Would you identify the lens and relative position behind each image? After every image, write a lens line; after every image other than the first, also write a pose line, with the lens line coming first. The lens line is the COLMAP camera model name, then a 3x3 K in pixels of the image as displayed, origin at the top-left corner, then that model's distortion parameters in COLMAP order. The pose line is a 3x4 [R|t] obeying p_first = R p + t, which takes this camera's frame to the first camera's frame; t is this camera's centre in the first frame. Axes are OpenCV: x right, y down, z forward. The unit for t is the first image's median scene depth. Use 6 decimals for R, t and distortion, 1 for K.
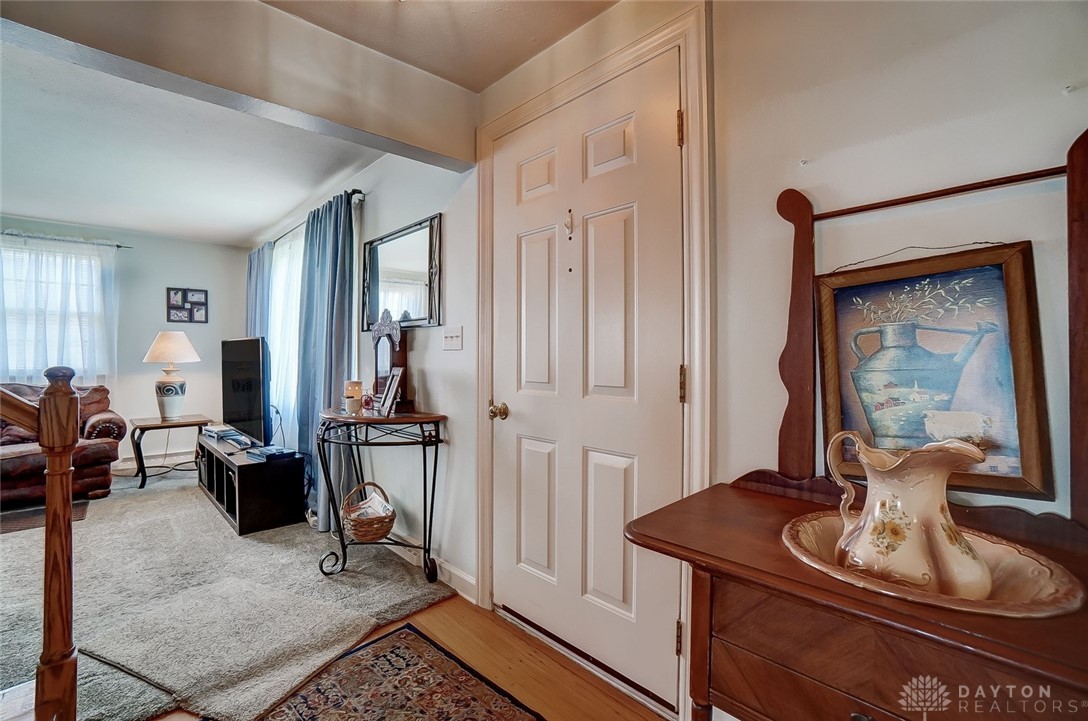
lens RADIAL K [[475.0, 0, 542.3], [0, 475.0, 352.7], [0, 0, 1]] dist [-0.005151, 0.000735]
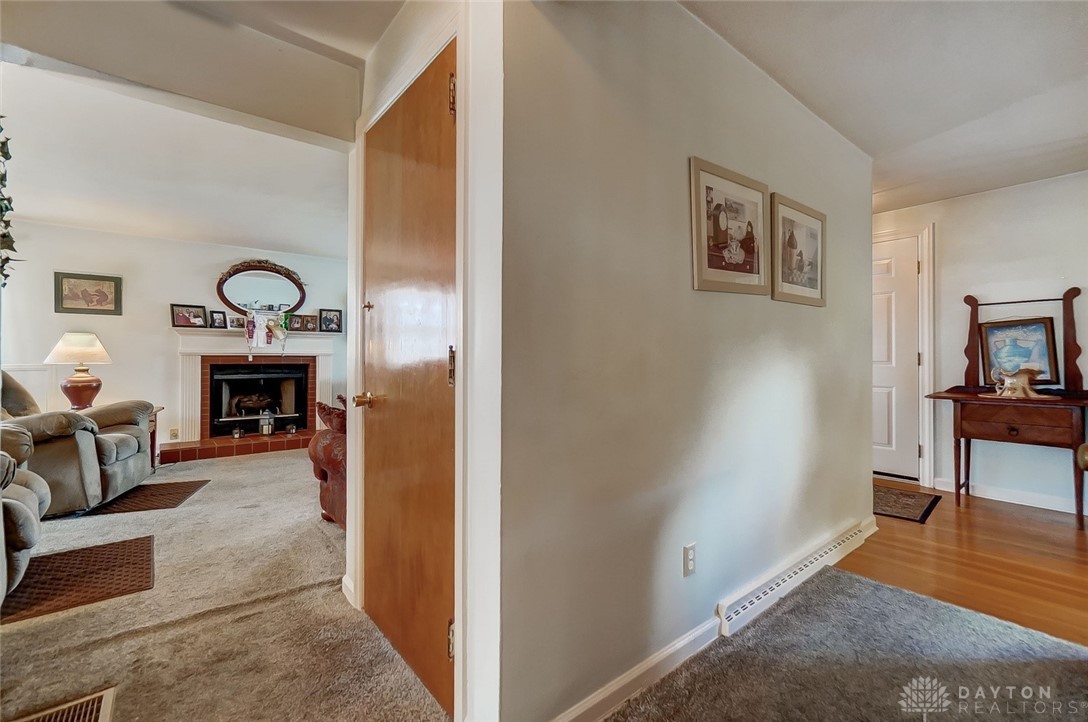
lens RADIAL K [[463.1, 0, 540.6], [0, 463.1, 353.4], [0, 0, 1]] dist [0.027247, 0.000892]
pose [[0.997787, 0.004218, -0.066357, -2.146888], [-0.004932, 0.999932, -0.010600, 0.089237], [0.066308, 0.010904, 0.997740, -2.366091]]
